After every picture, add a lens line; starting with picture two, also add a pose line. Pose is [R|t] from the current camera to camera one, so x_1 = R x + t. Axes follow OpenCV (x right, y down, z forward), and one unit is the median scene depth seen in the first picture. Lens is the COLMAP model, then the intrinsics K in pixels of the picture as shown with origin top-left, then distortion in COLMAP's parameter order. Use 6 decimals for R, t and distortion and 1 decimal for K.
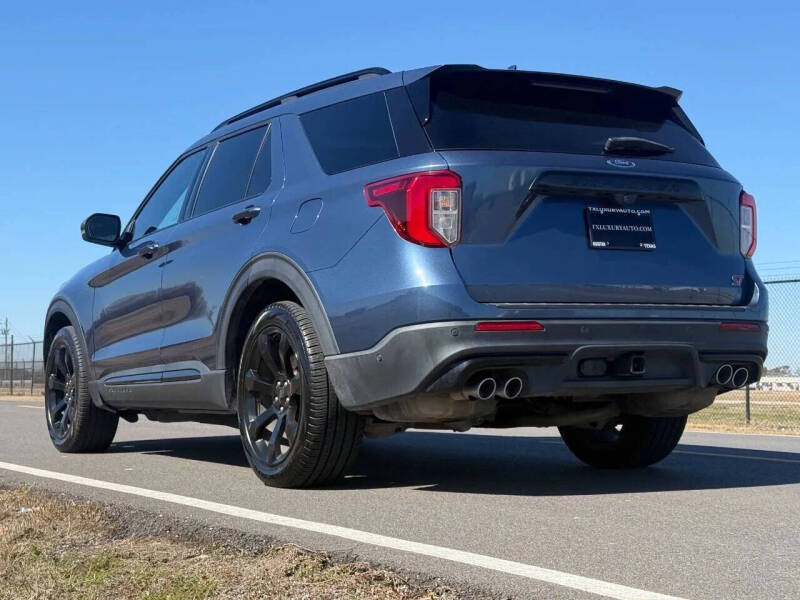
lens RADIAL K [[1305.4, 0, 396.0], [0, 1305.4, 298.8], [0, 0, 1]] dist [0.074005, 0.000000]
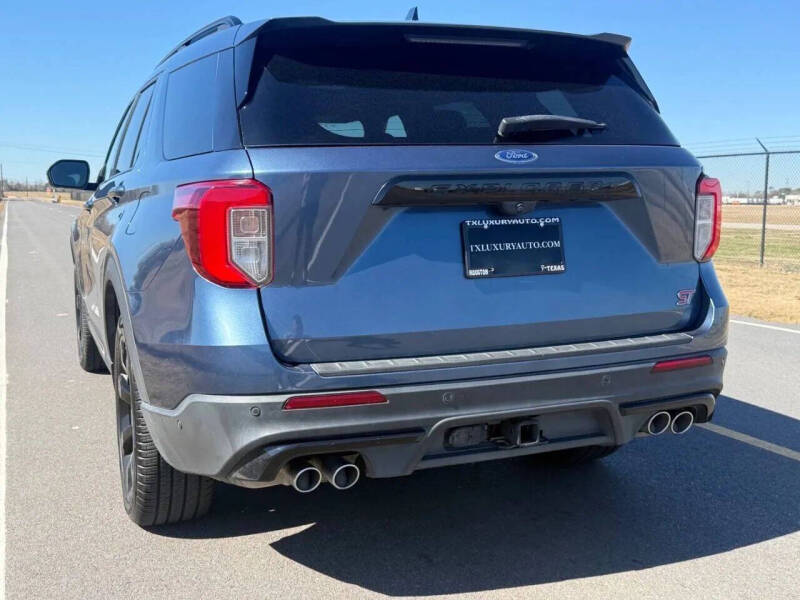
lens RADIAL K [[888.5, 0, 395.5], [0, 888.5, 306.7], [0, 0, 1]] dist [0.077848, 0.000000]
pose [[0.990930, 0.016192, -0.133399, 0.172750], [0.008152, 0.983643, 0.179944, -0.110789], [0.134131, -0.179399, 0.974590, 0.496315]]
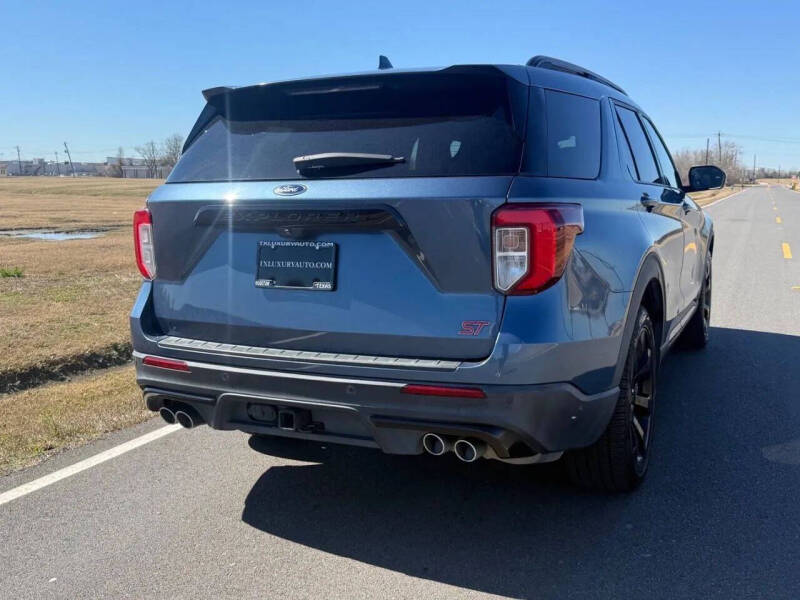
lens RADIAL K [[779.3, 0, 419.7], [0, 779.3, 301.1], [0, 0, 1]] dist [0.061178, 0.000000]
pose [[0.578082, 0.120333, -0.807057, 0.646809], [0.049315, 0.982106, 0.181757, -0.120855], [0.814487, -0.144871, 0.561803, 0.768014]]
